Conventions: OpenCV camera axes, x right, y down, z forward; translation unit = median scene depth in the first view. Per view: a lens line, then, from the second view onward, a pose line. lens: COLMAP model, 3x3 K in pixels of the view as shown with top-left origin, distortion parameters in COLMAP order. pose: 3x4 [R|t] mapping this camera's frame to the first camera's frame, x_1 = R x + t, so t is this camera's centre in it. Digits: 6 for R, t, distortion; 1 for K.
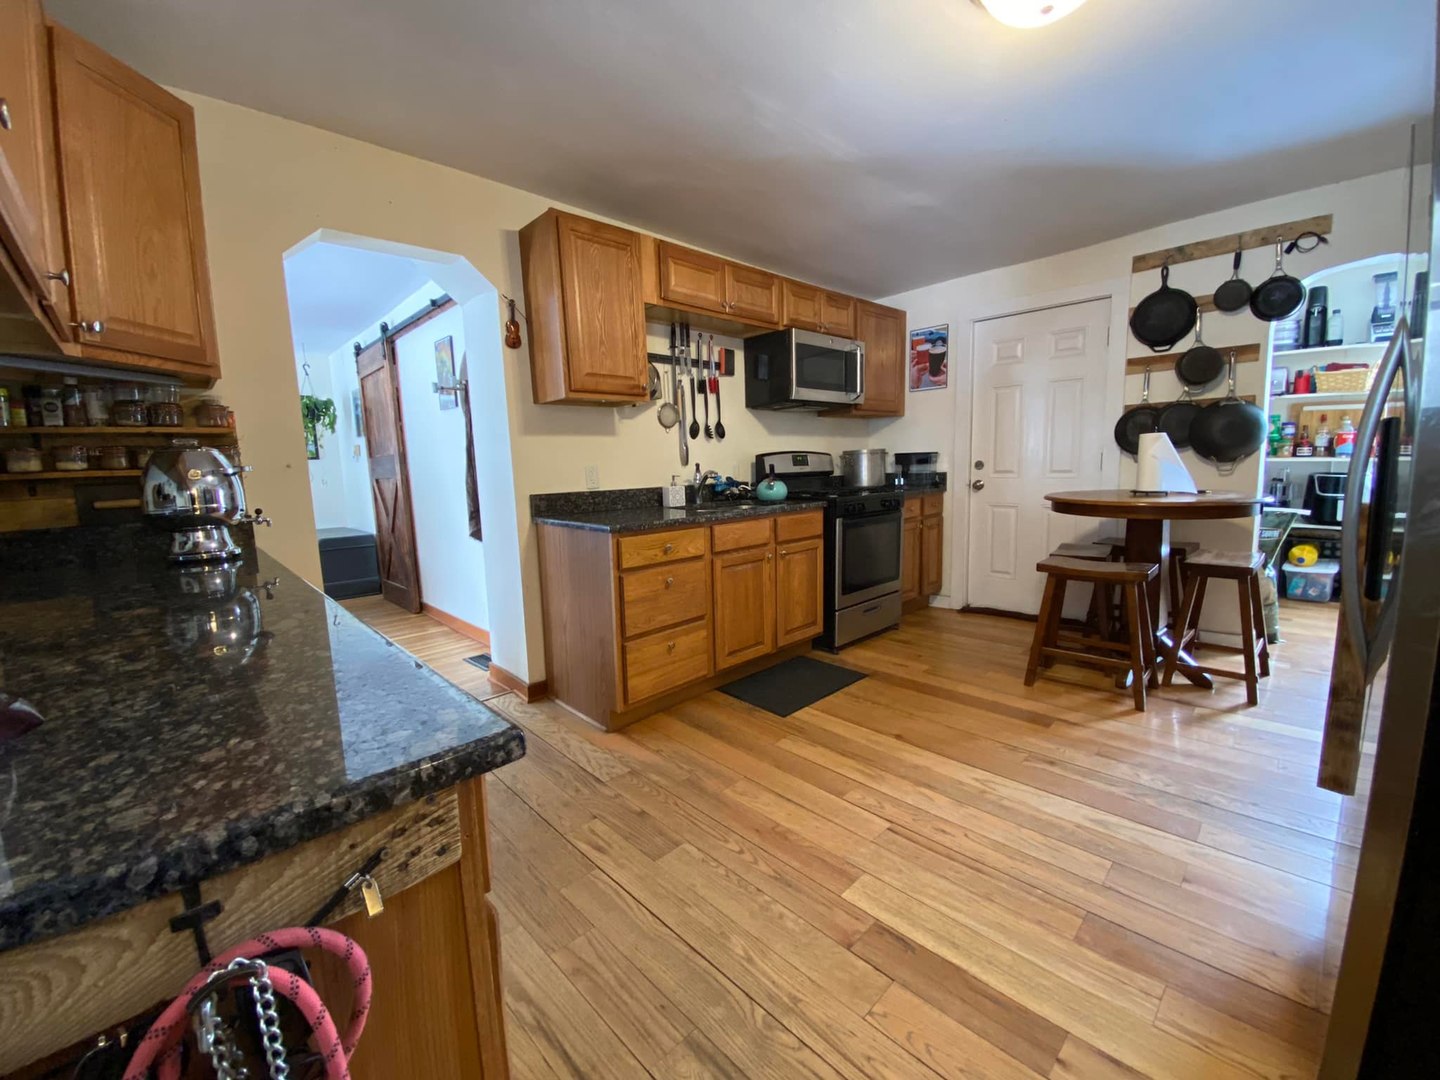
lens RADIAL K [[585.1, 0, 723.5], [0, 585.1, 538.7], [0, 0, 1]] dist [-0.024532, -0.002106]
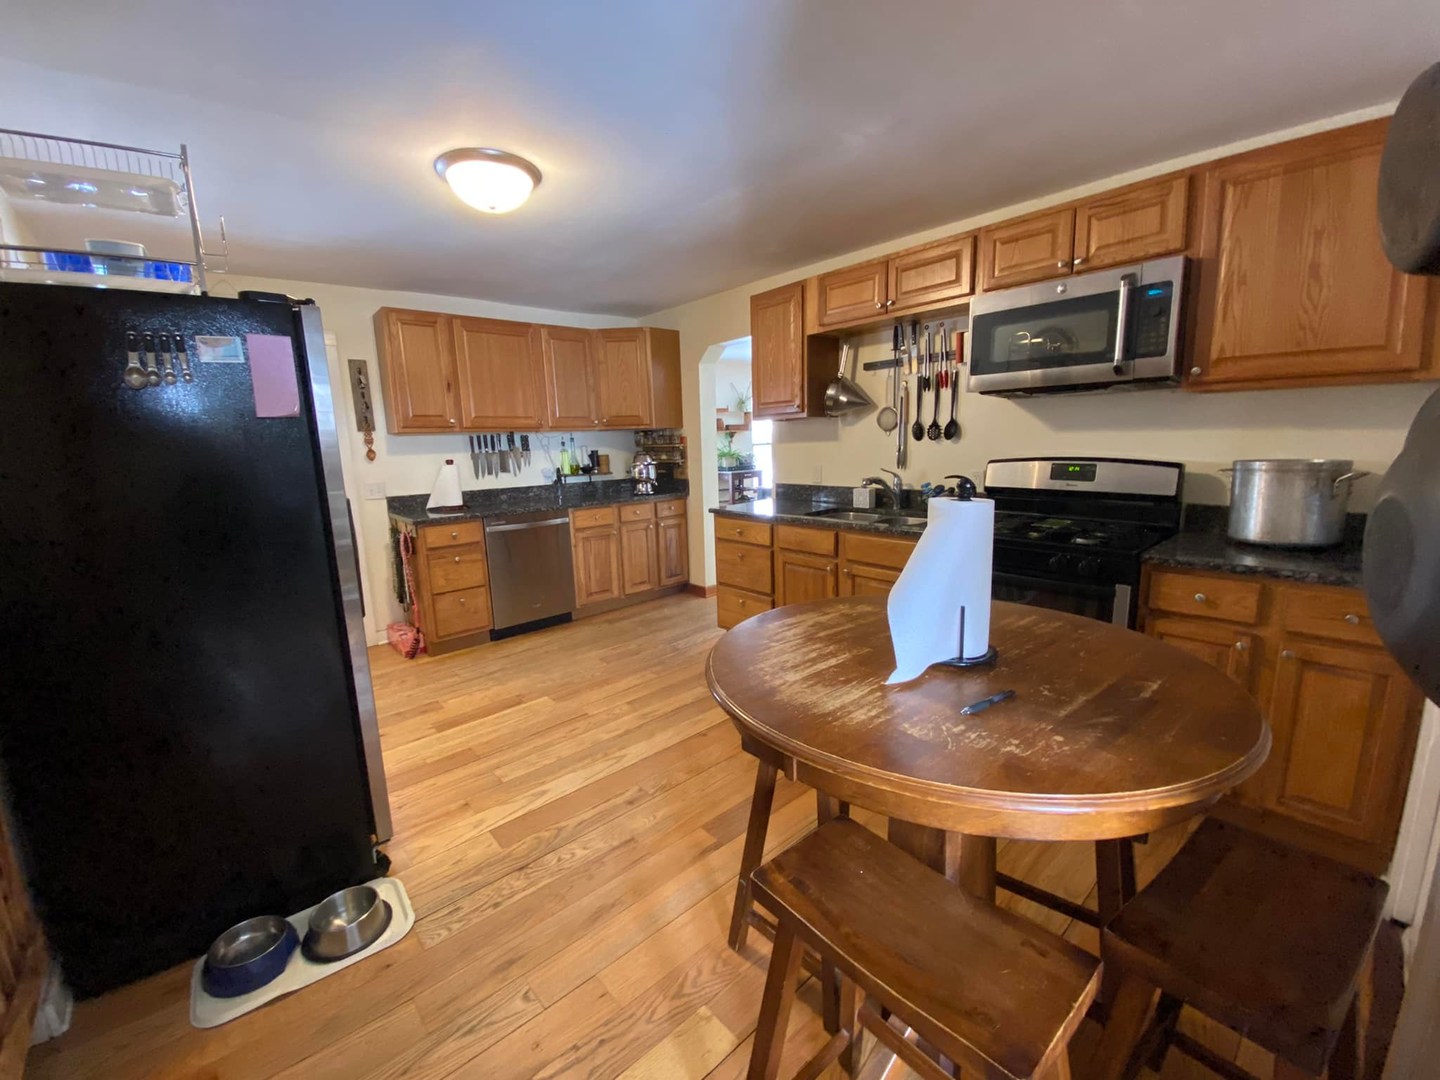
lens RADIAL K [[585.1, 0, 722.9], [0, 585.1, 539.7], [0, 0, 1]] dist [-0.024532, -0.002106]
pose [[-0.048368, 0.197100, -0.979190, 1.010043], [-0.092744, 0.975216, 0.200881, -0.189819], [0.994515, 0.100530, -0.028889, 0.791222]]
